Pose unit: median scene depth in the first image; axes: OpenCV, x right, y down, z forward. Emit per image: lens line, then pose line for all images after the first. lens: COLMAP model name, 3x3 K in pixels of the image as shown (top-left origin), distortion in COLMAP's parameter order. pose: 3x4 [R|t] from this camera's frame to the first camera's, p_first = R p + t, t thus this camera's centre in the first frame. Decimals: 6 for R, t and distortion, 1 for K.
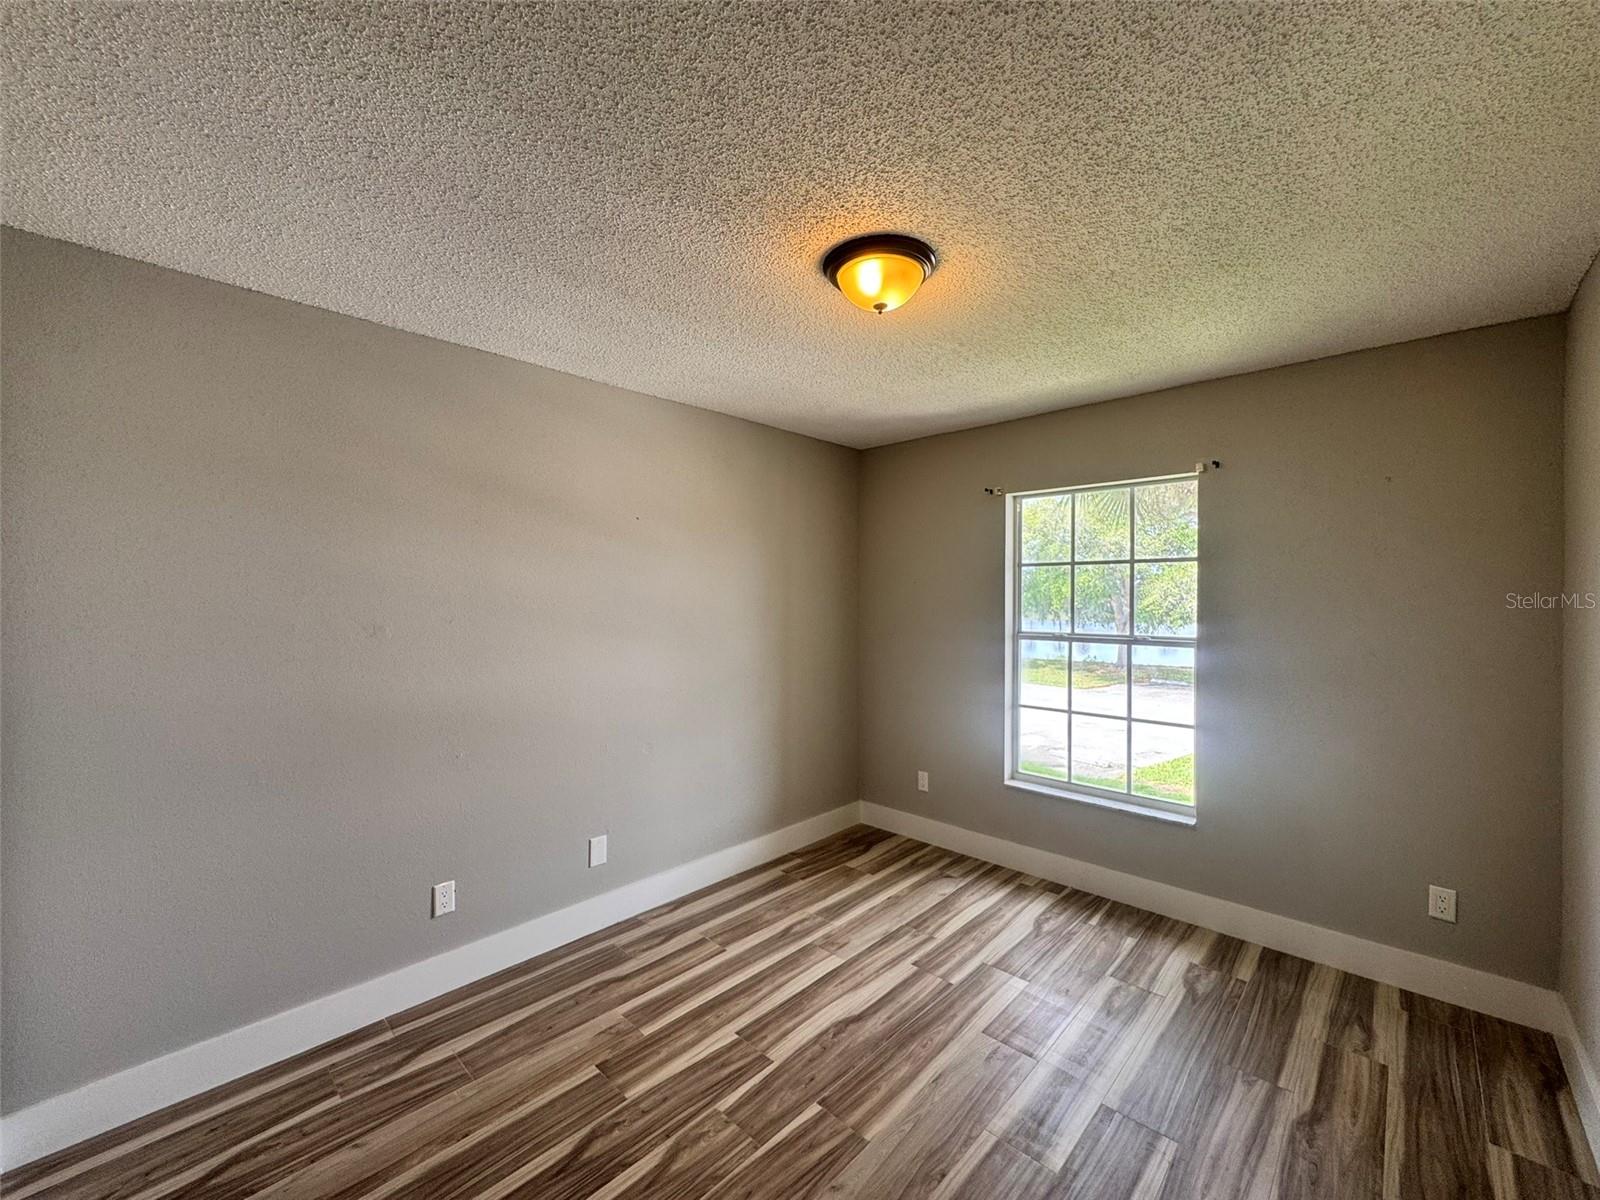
lens RADIAL K [[639.4, 0, 799.0], [0, 639.4, 599.2], [0, 0, 1]] dist [-0.004471, 0.000118]
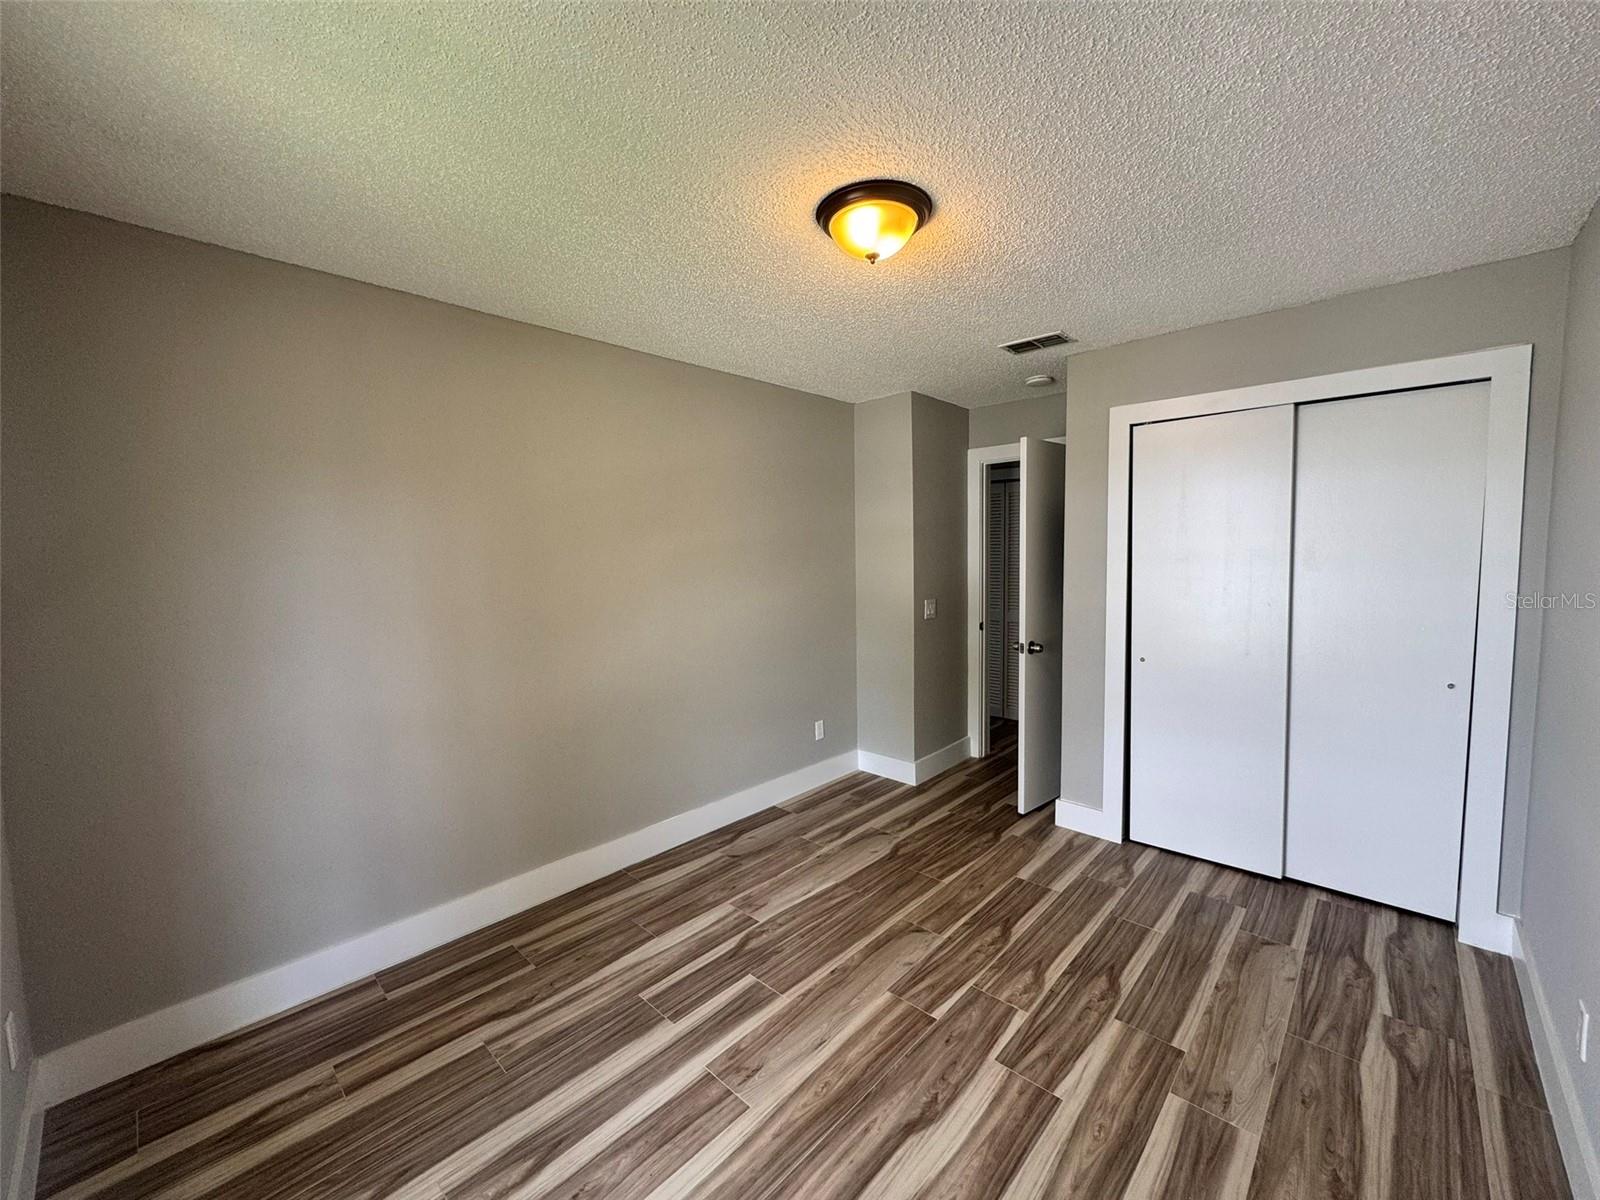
lens RADIAL K [[639.4, 0, 802.2], [0, 639.4, 596.3], [0, 0, 1]] dist [-0.004471, 0.000118]
pose [[-0.999814, 0.017444, -0.008173, 0.236804], [0.016795, 0.997141, 0.073674, -0.008072], [0.009434, 0.073523, -0.997249, 1.896404]]
